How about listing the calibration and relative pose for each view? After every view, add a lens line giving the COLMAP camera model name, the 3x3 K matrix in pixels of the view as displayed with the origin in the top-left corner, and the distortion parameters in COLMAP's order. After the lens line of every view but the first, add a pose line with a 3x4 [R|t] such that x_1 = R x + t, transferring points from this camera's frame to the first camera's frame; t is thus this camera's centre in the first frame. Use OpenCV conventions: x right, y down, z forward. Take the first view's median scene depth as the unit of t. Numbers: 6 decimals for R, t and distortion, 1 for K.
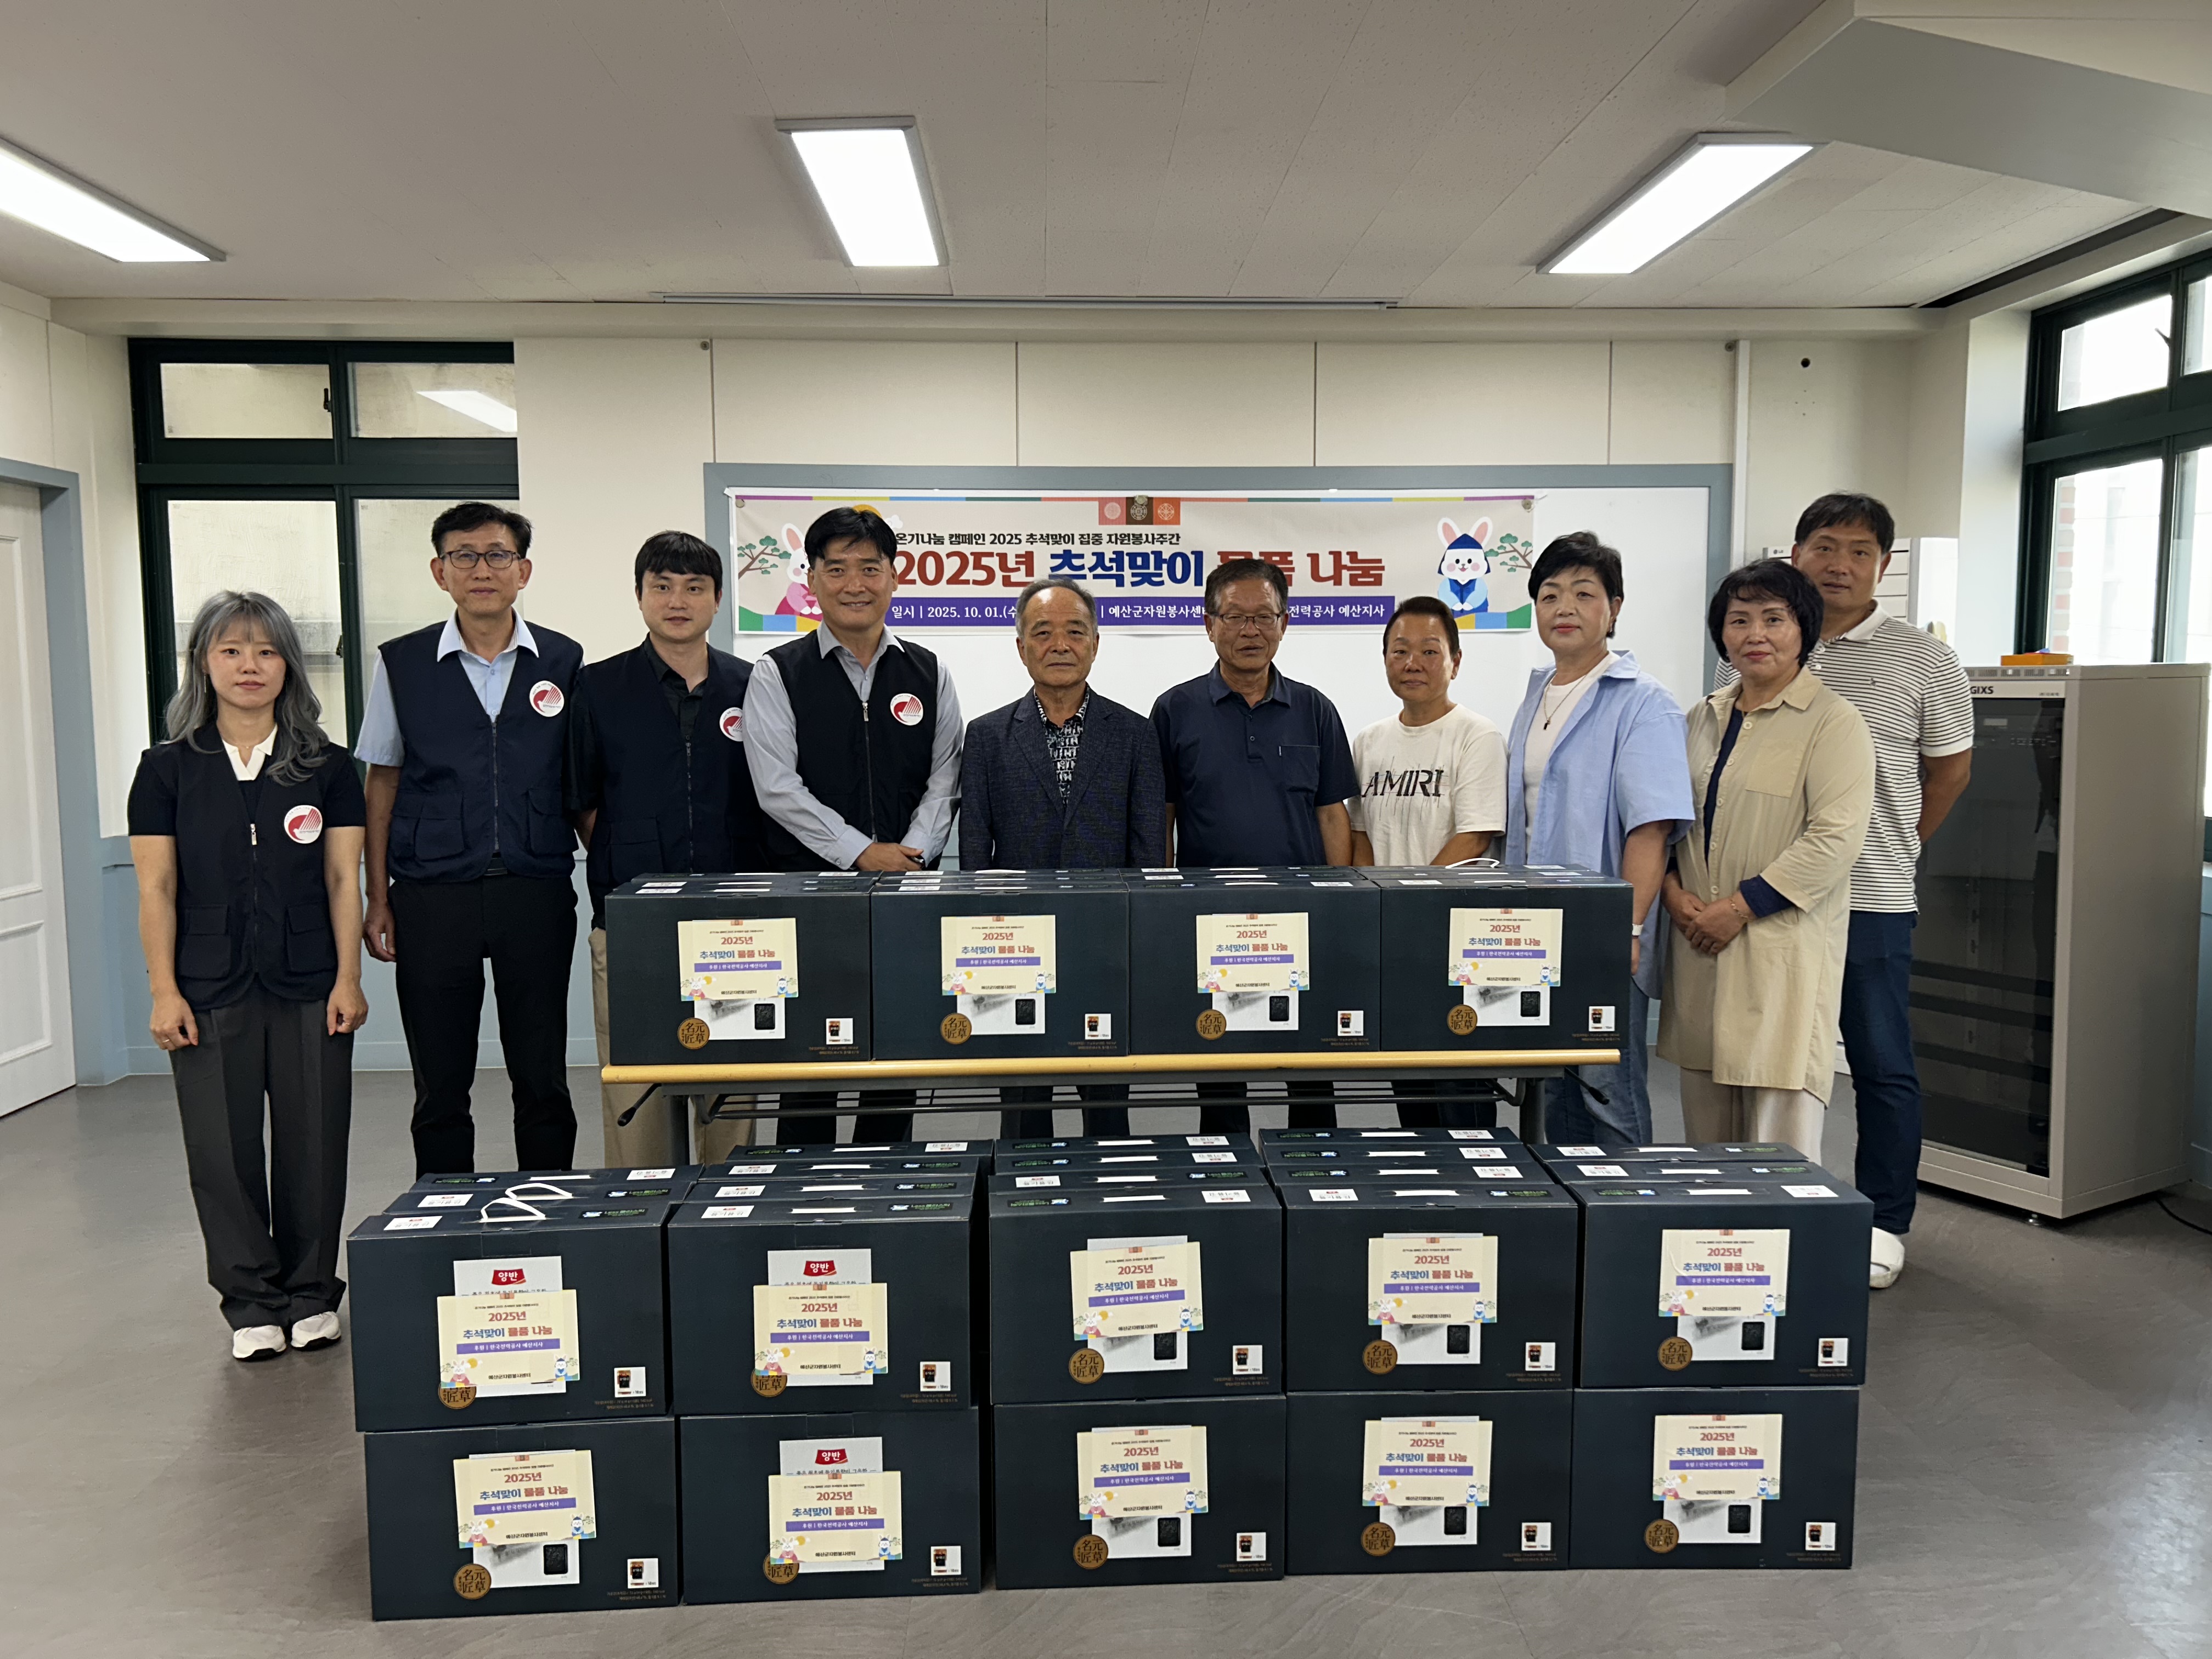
lens RADIAL K [[1660.3, 0, 1107.0], [0, 1660.3, 831.2], [0, 0, 1]] dist [0.059137, -0.087765]
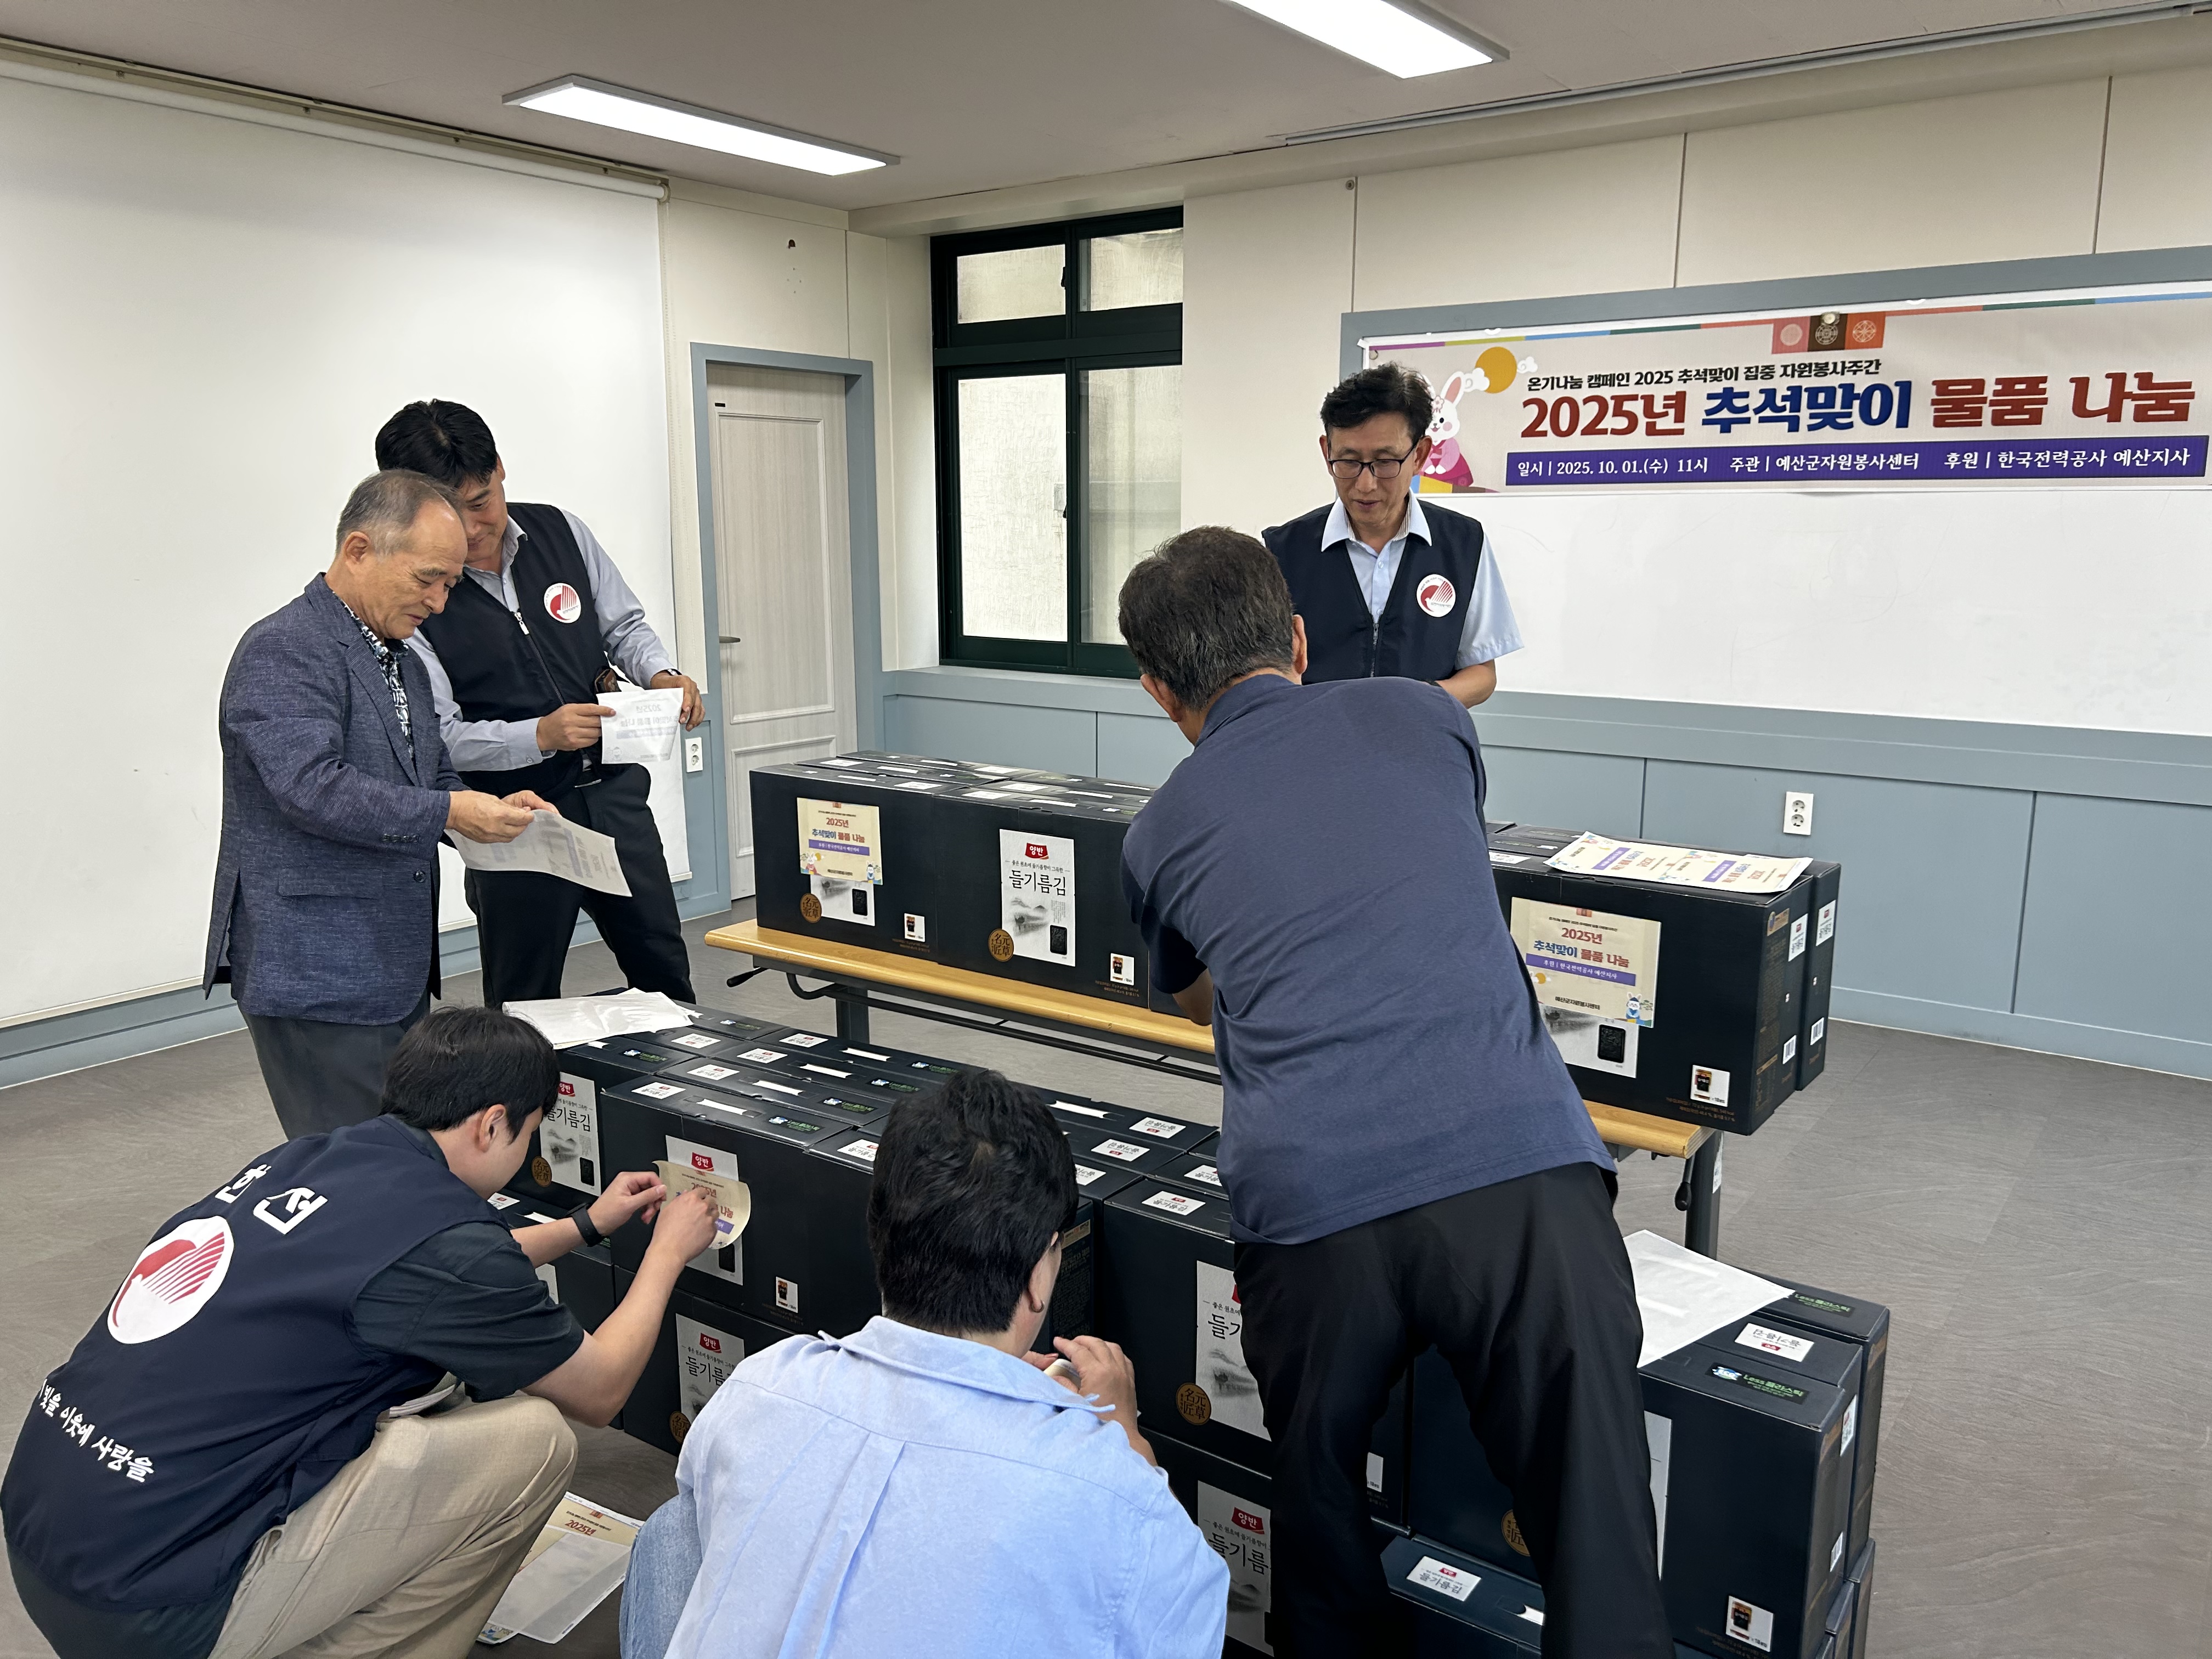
lens RADIAL K [[1668.2, 0, 1106.0], [0, 1668.2, 829.5], [0, 0, 1]] dist [0.063539, -0.098126]
pose [[0.774944, 0.121253, -0.620290, 0.288460], [-0.061958, 0.991272, 0.116366, -0.032696], [0.628986, -0.051746, 0.775693, 0.162103]]
